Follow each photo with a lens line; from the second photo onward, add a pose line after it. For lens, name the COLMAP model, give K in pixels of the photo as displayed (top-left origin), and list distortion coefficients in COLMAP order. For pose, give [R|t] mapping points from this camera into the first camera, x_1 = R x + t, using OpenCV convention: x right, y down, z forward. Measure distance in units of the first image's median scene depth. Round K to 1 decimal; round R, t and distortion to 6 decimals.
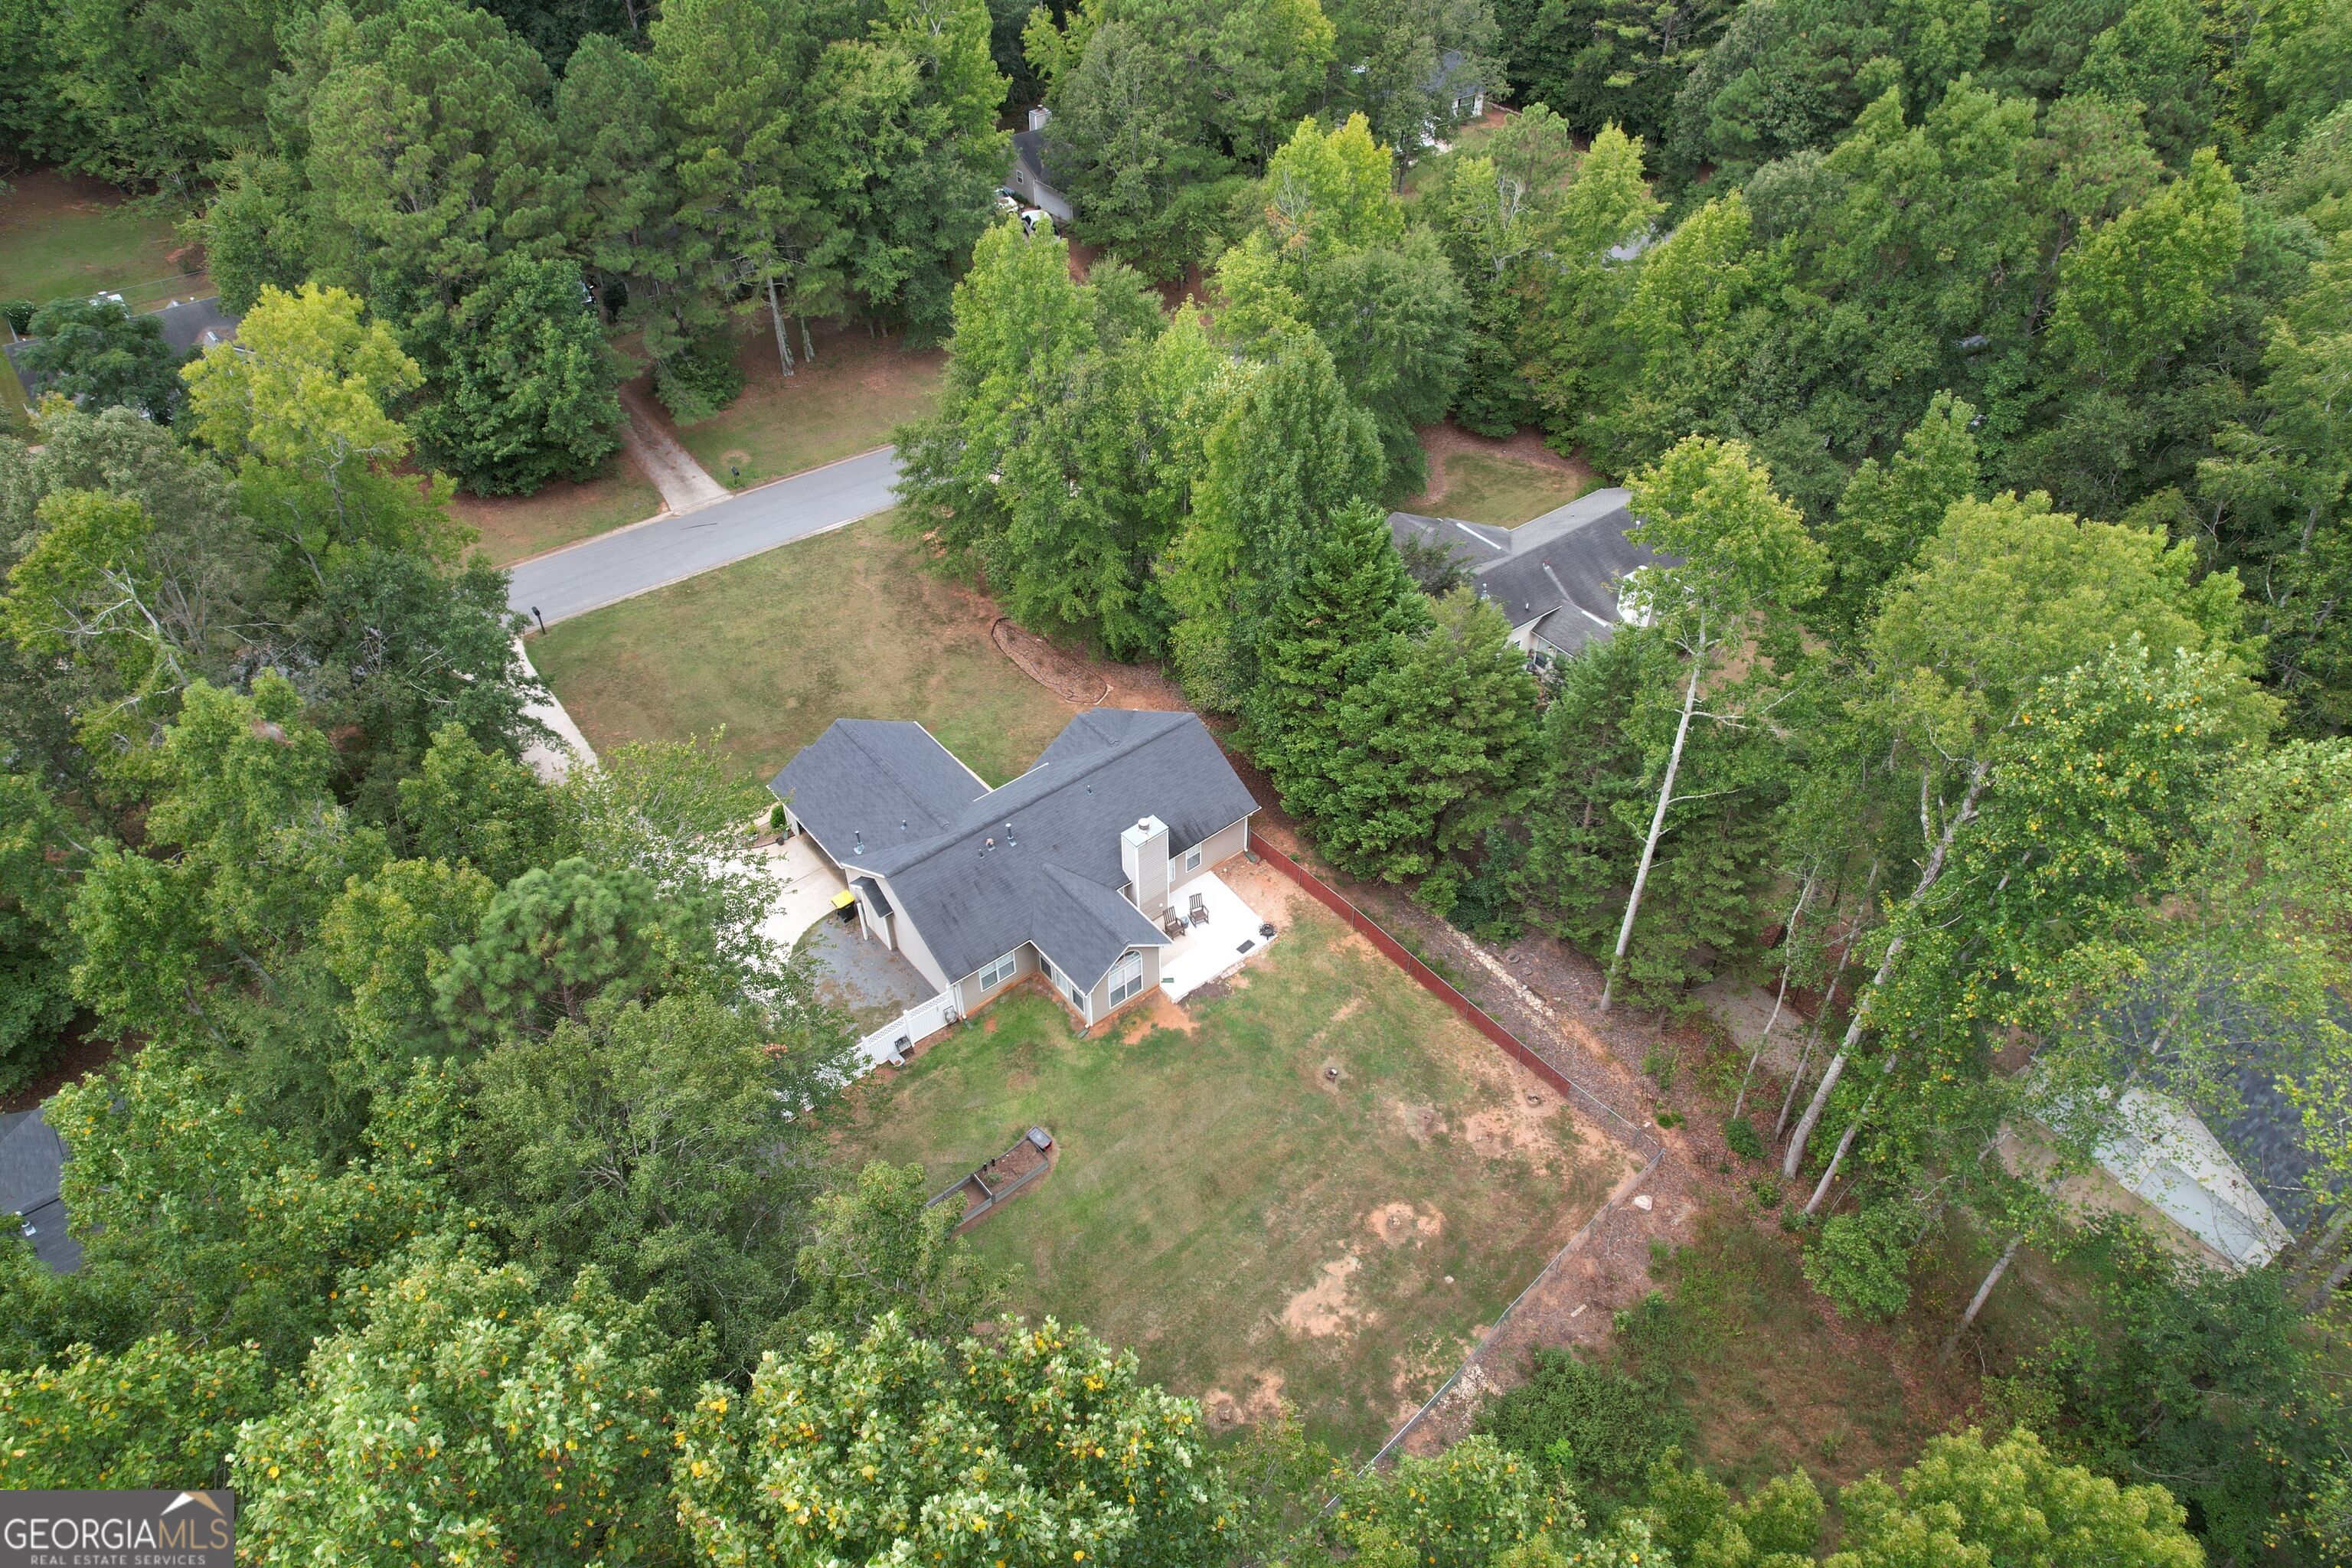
lens RADIAL K [[1504.0, 0, 1179.7], [0, 1504.0, 777.0], [0, 0, 1]] dist [-0.067653, 0.050581]
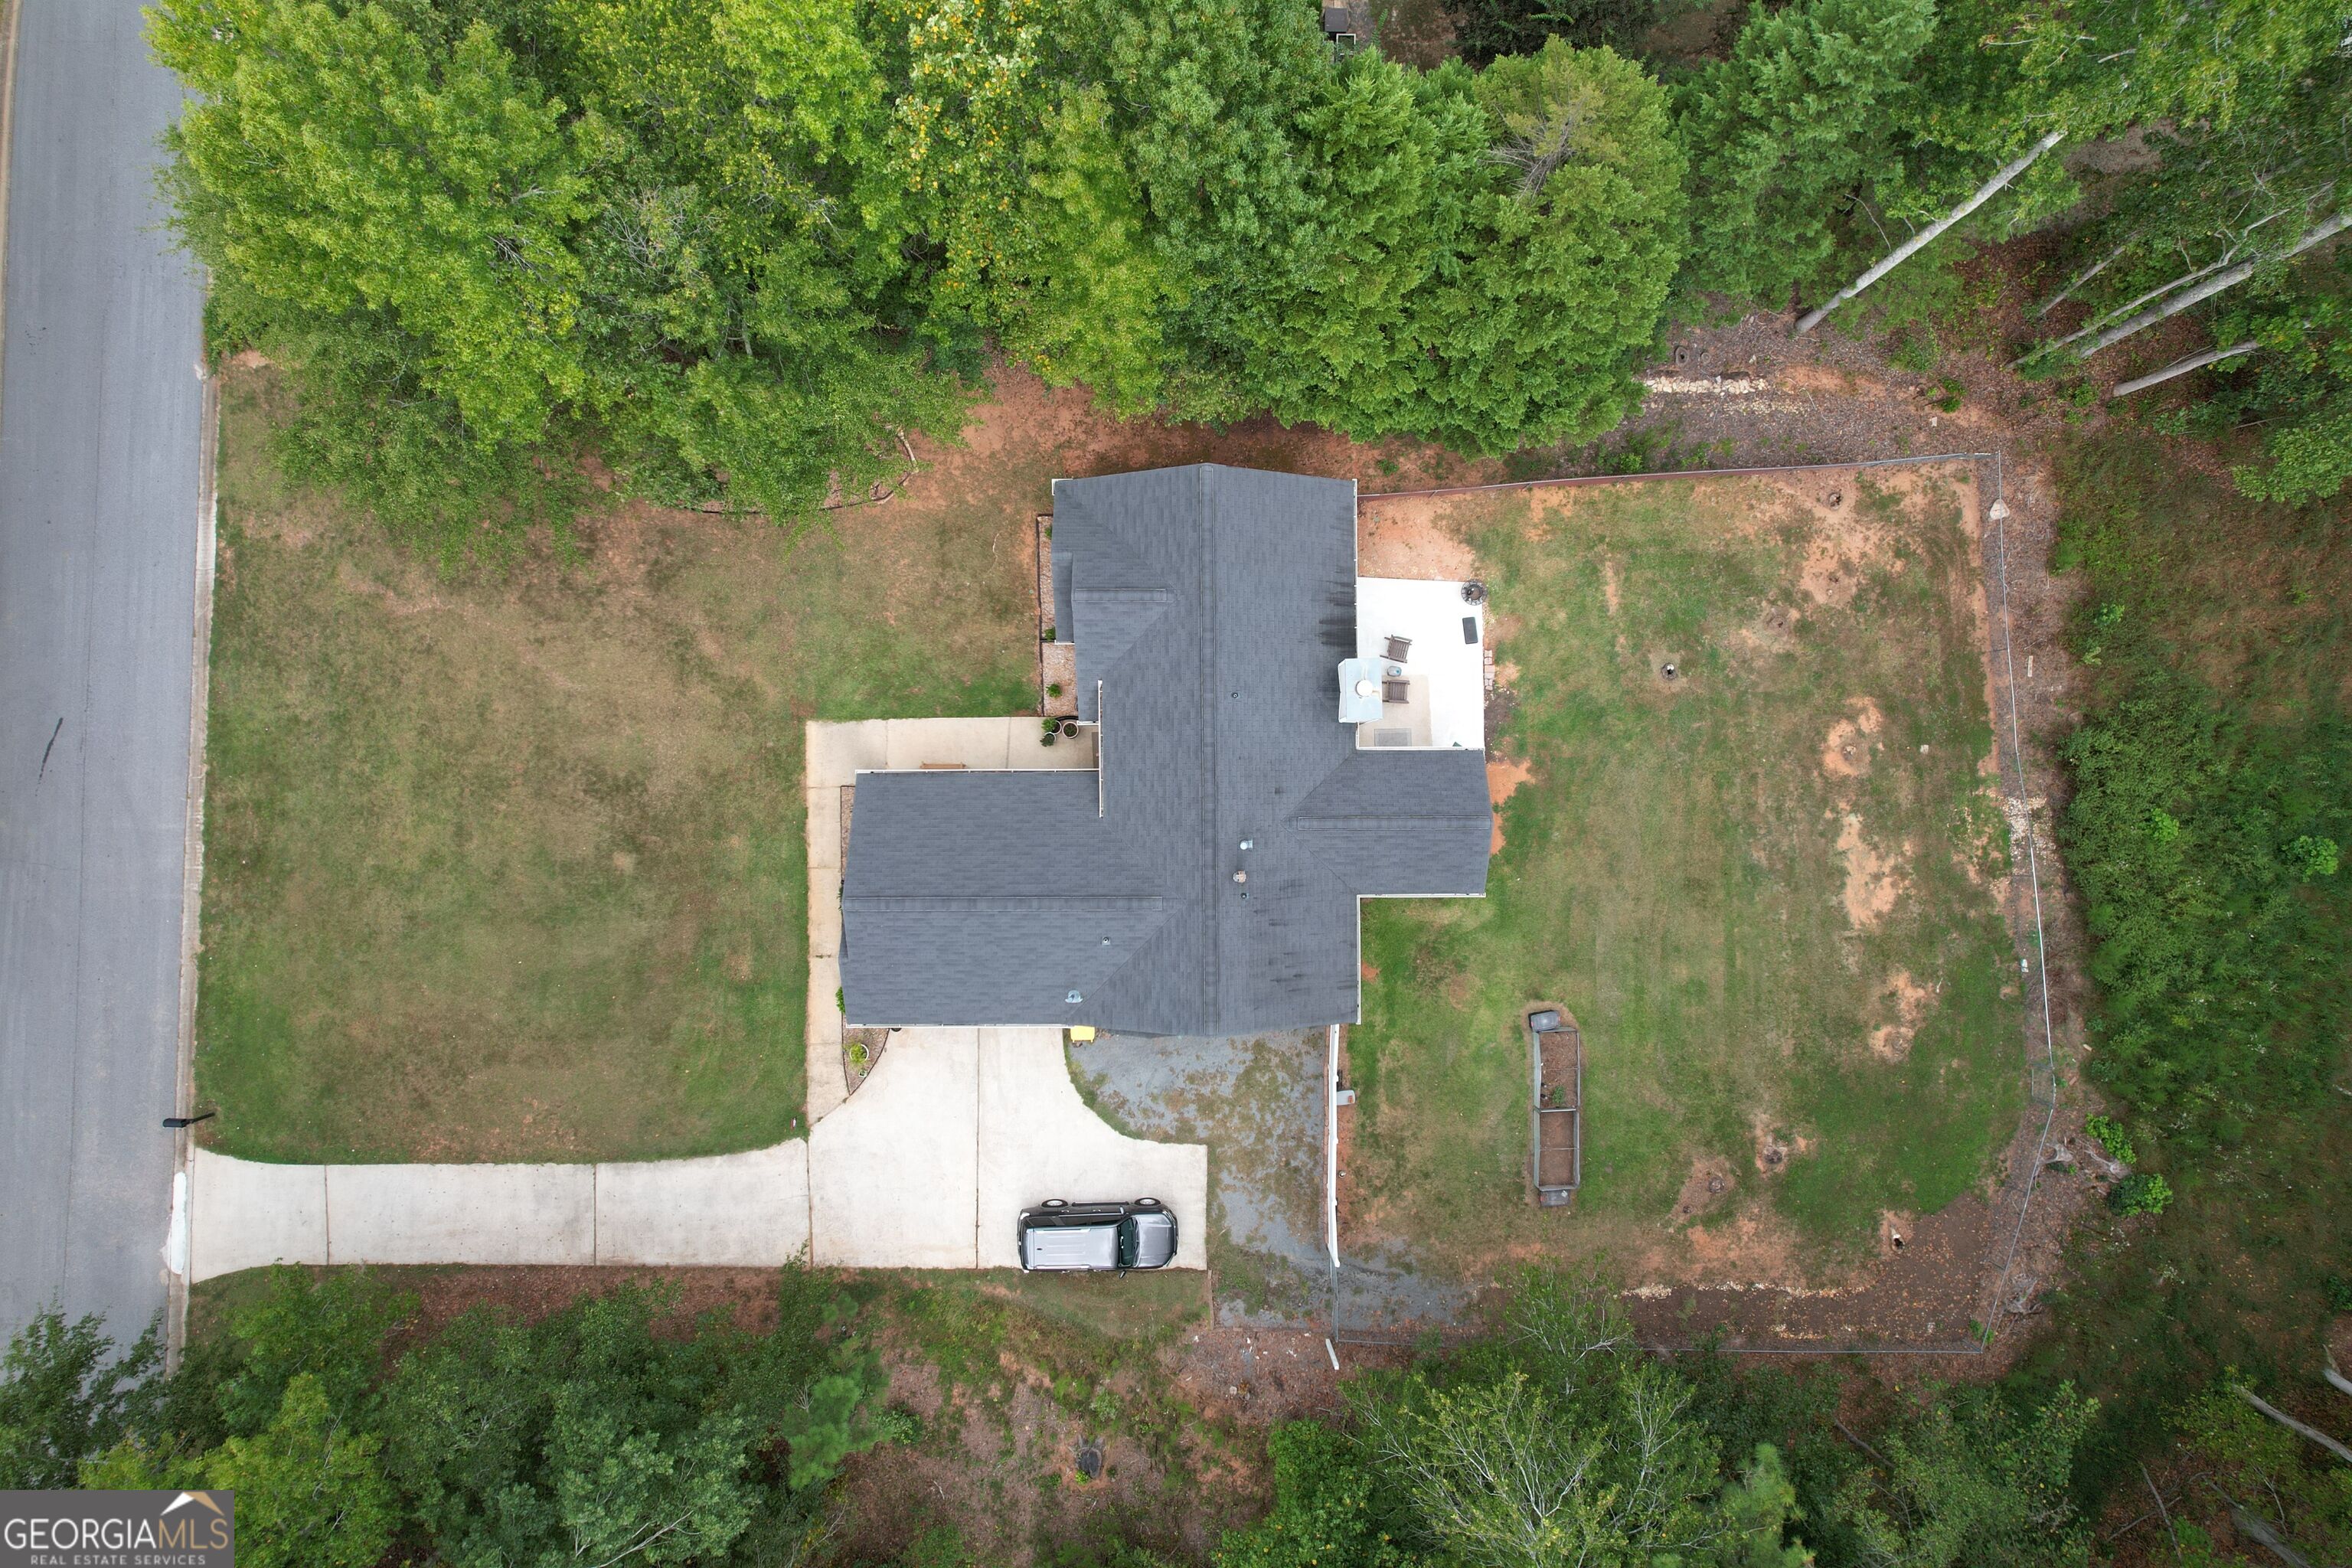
lens RADIAL K [[1504.0, 0, 1179.7], [0, 1504.0, 777.0], [0, 0, 1]] dist [-0.067653, 0.050581]
pose [[0.629121, -0.777218, 0.011815, -0.114439], [0.506338, 0.421295, 0.752417, -0.498768], [-0.589770, -0.467379, 0.658581, 0.573807]]
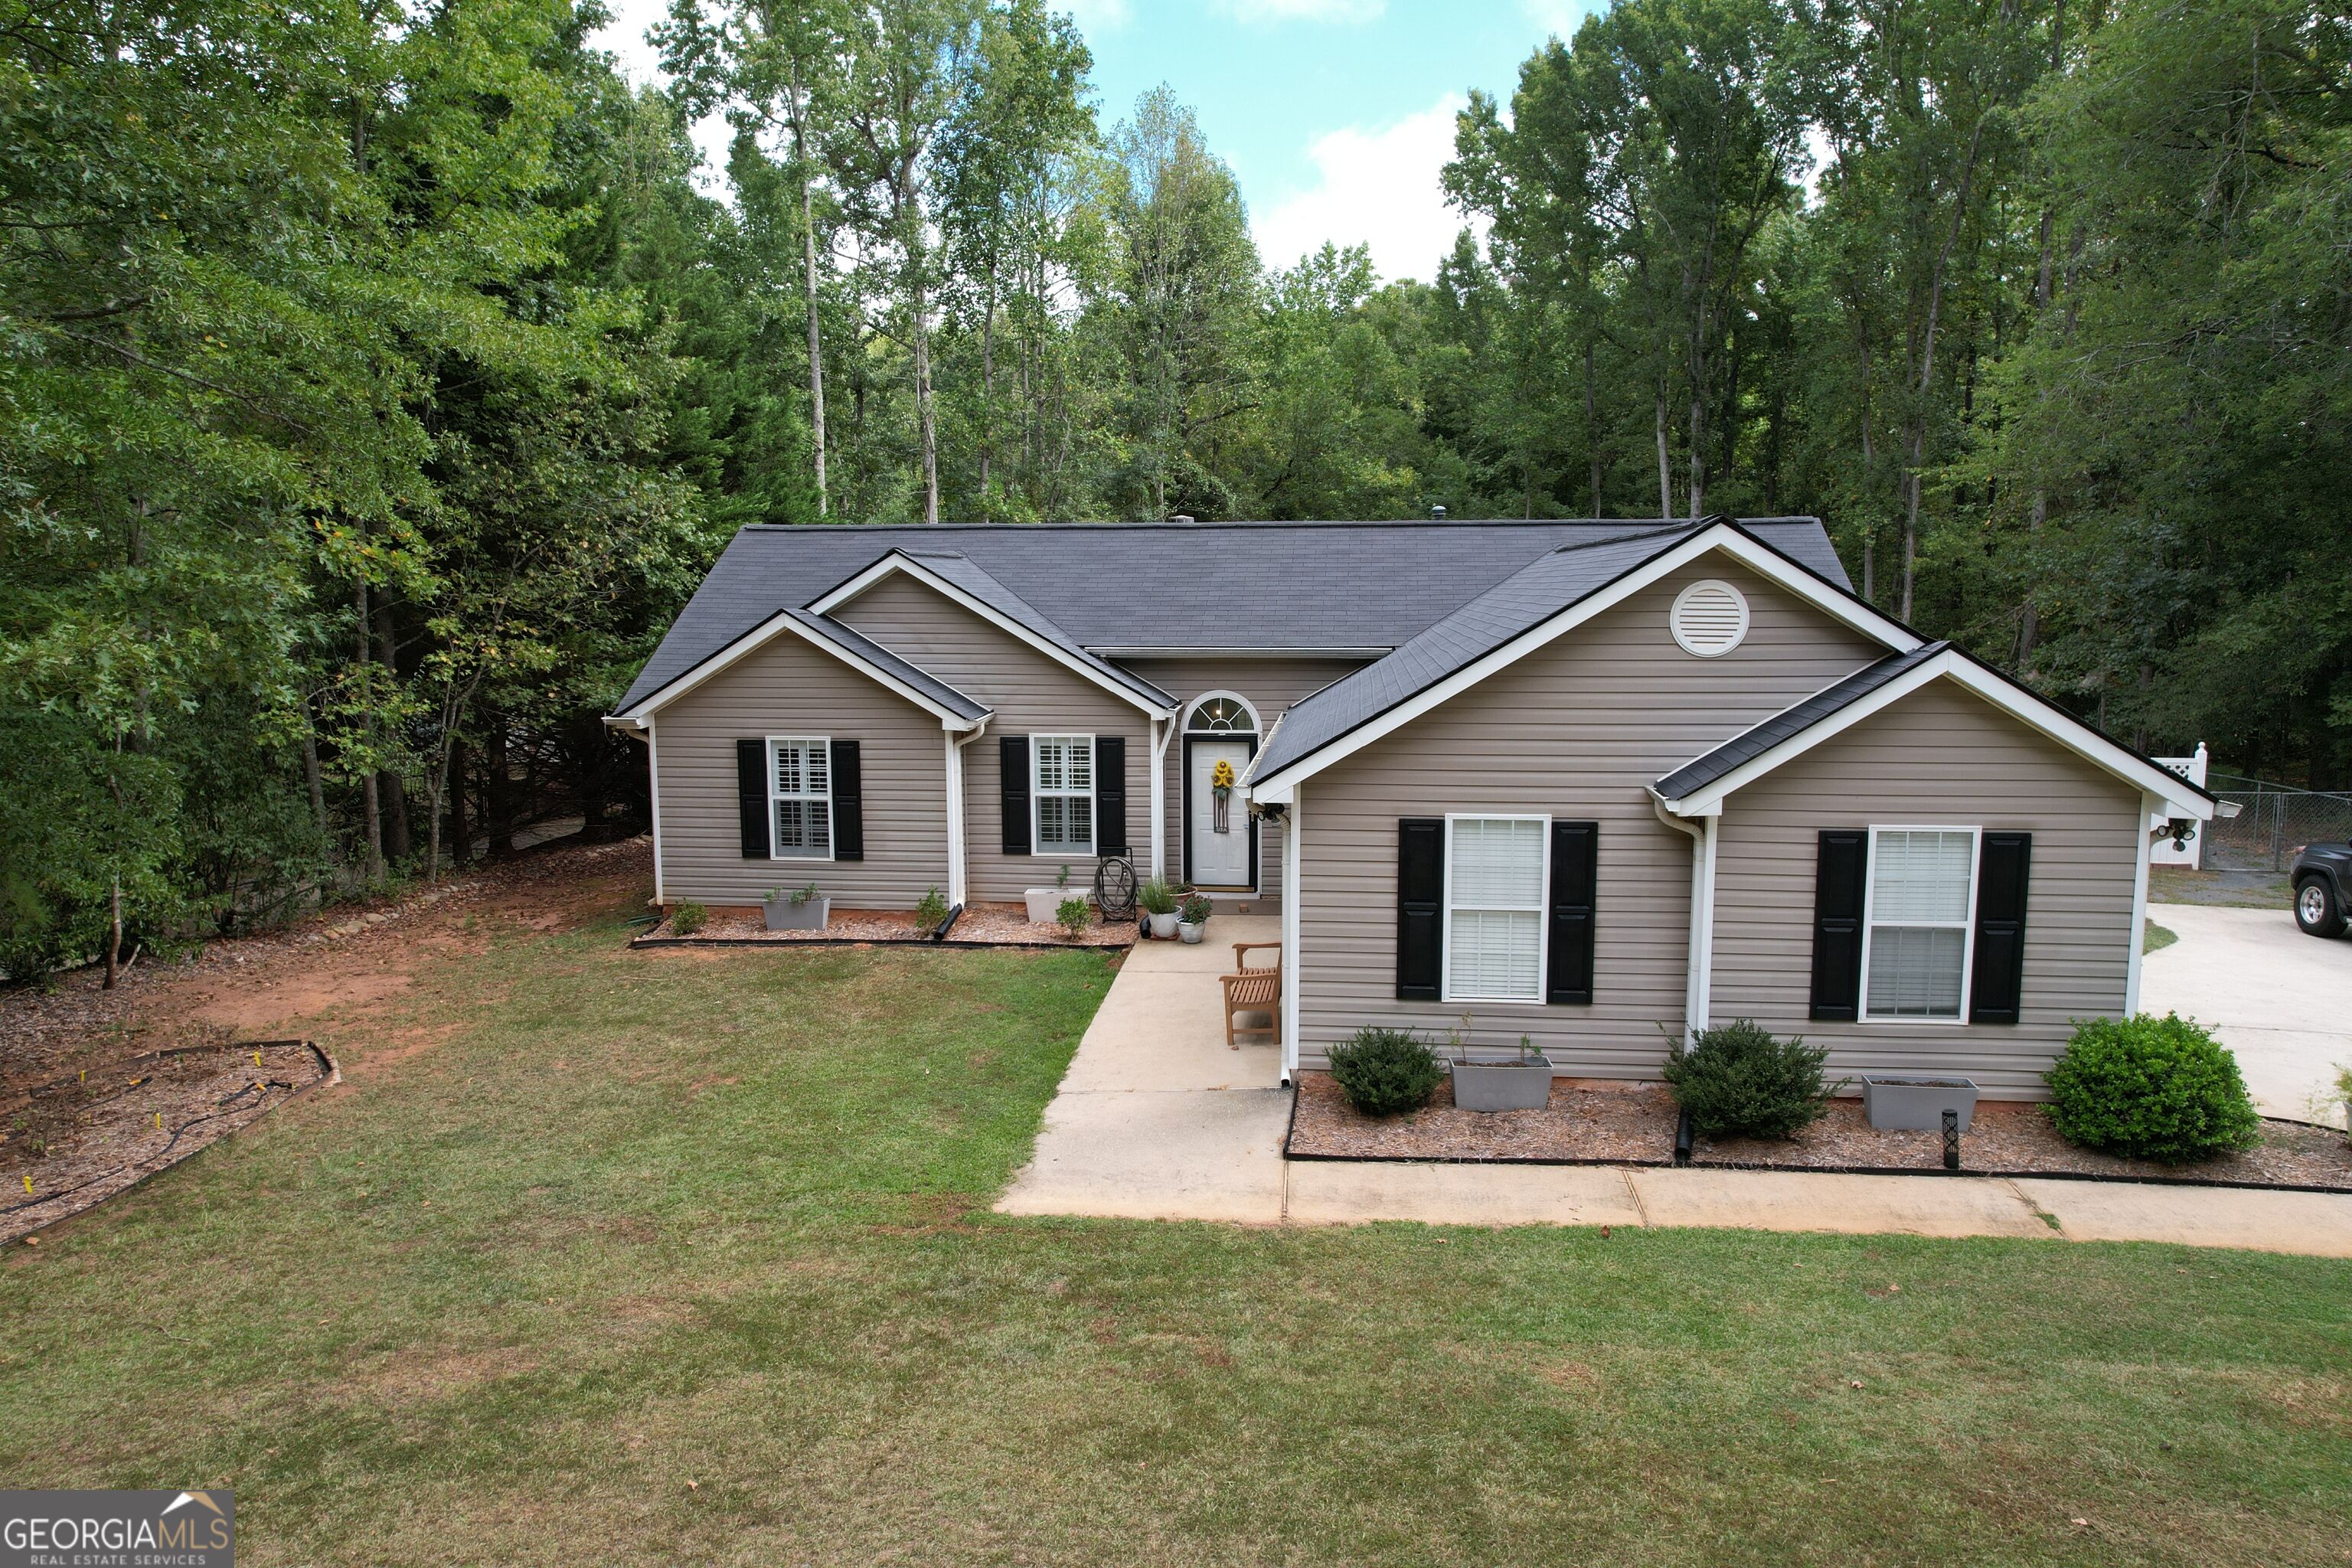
lens RADIAL K [[1504.0, 0, 1179.7], [0, 1504.0, 777.0], [0, 0, 1]] dist [-0.067653, 0.050581]
pose [[-0.693774, -0.084956, 0.715165, -0.336159], [0.479619, 0.686279, 0.546798, -0.154215], [-0.537256, 0.722360, -0.435375, 1.223838]]
